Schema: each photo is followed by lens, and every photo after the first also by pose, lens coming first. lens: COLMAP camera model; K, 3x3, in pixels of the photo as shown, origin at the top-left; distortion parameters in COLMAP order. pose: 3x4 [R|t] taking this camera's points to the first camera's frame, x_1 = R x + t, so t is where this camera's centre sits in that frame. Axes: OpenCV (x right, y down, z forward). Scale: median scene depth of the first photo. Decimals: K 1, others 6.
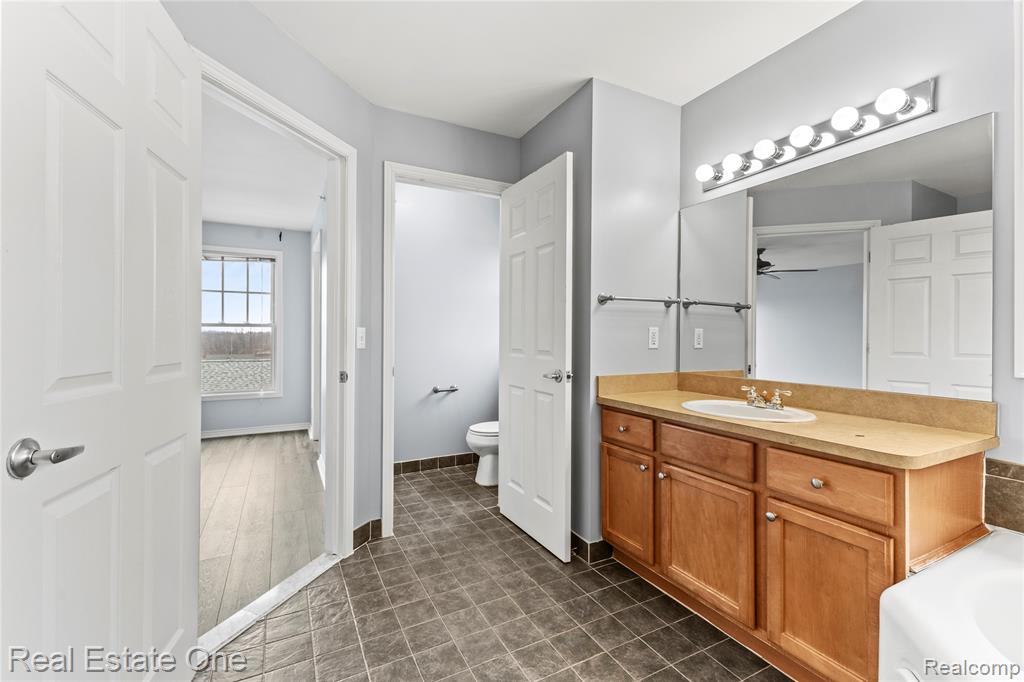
lens RADIAL K [[440.3, 0, 508.0], [0, 440.3, 335.2], [0, 0, 1]] dist [0.009992, -0.000333]
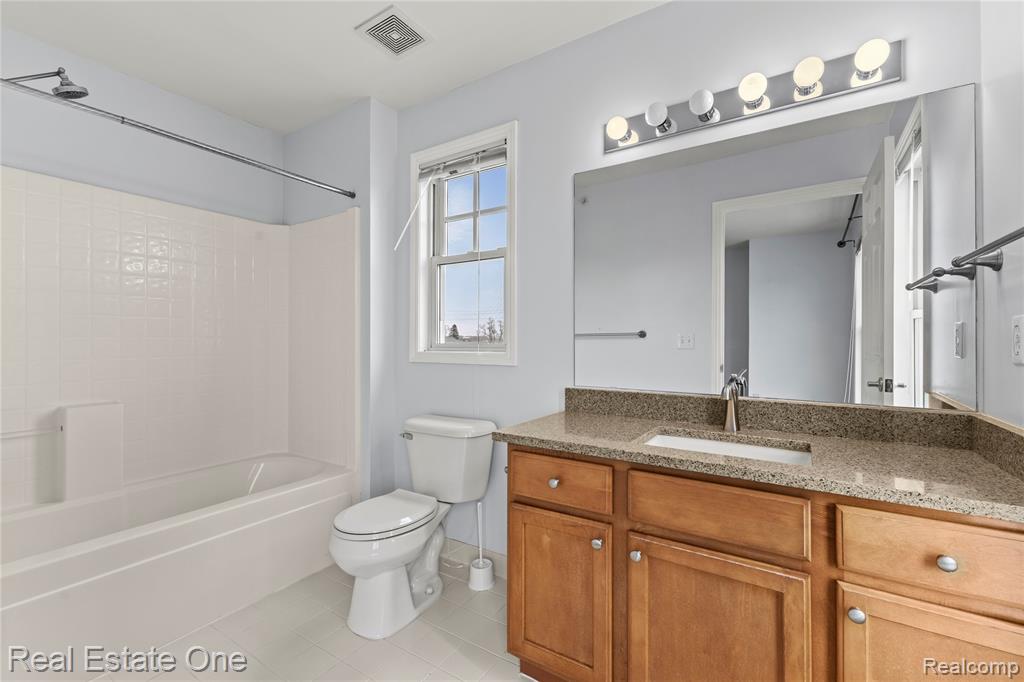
lens RADIAL K [[478.6, 0, 424.5], [0, 478.6, 328.5], [0, 0, 1]] dist [0.004786, 0.000455]
pose [[0.911499, 0.014726, 0.411039, -0.192794], [-0.006228, 0.999738, -0.022006, 0.002760], [-0.411256, 0.017499, 0.911352, 0.404466]]
